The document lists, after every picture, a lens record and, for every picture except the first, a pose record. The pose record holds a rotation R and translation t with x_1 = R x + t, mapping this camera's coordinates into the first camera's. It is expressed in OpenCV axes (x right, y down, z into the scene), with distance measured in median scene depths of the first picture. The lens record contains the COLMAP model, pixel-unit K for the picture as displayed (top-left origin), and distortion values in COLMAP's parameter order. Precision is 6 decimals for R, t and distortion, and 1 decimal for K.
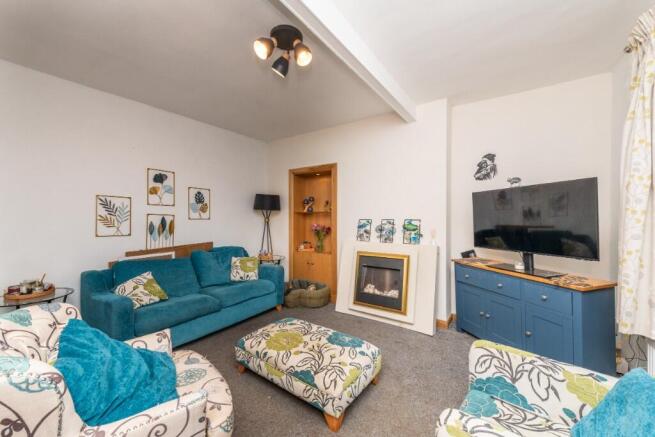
lens RADIAL K [[255.8, 0, 326.2], [0, 255.8, 219.5], [0, 0, 1]] dist [0.000583, 0.000073]
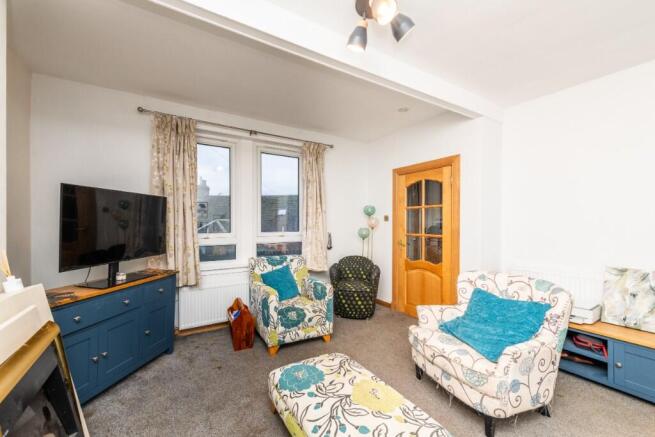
lens RADIAL K [[264.0, 0, 311.6], [0, 264.0, 221.0], [0, 0, 1]] dist [0.000466, 0.000038]
pose [[-0.908160, 0.002835, 0.418614, -0.196049], [0.000348, 0.999982, -0.006017, -0.008419], [-0.418623, -0.005319, -0.908144, 1.129577]]
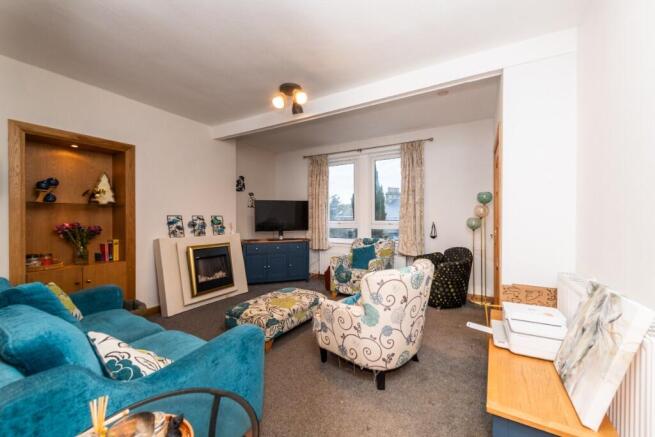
lens RADIAL K [[255.8, 0, 326.2], [0, 255.8, 219.5], [0, 0, 1]] dist [0.000583, 0.000073]
pose [[-0.073891, -0.006759, 0.997243, -0.992199], [0.006406, 0.999953, 0.007252, 0.012889], [-0.997246, 0.006925, -0.073844, 0.559237]]
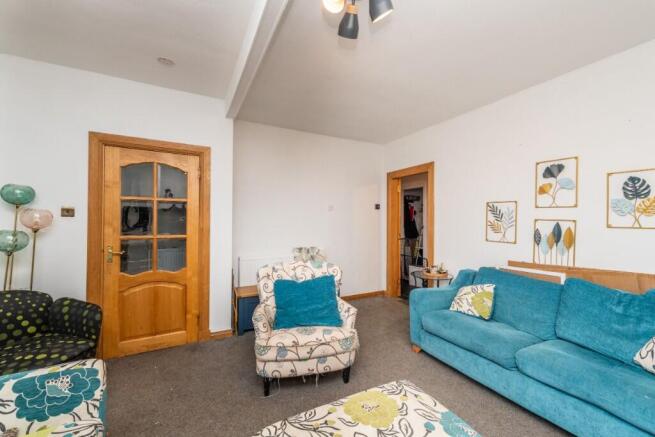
lens RADIAL K [[255.8, 0, 326.2], [0, 255.8, 219.5], [0, 0, 1]] dist [0.000583, 0.000073]
pose [[-0.453578, -0.003546, -0.891210, 0.323469], [-0.009330, 0.999956, 0.000769, -0.015442], [0.891168, 0.008664, -0.453591, 0.770706]]
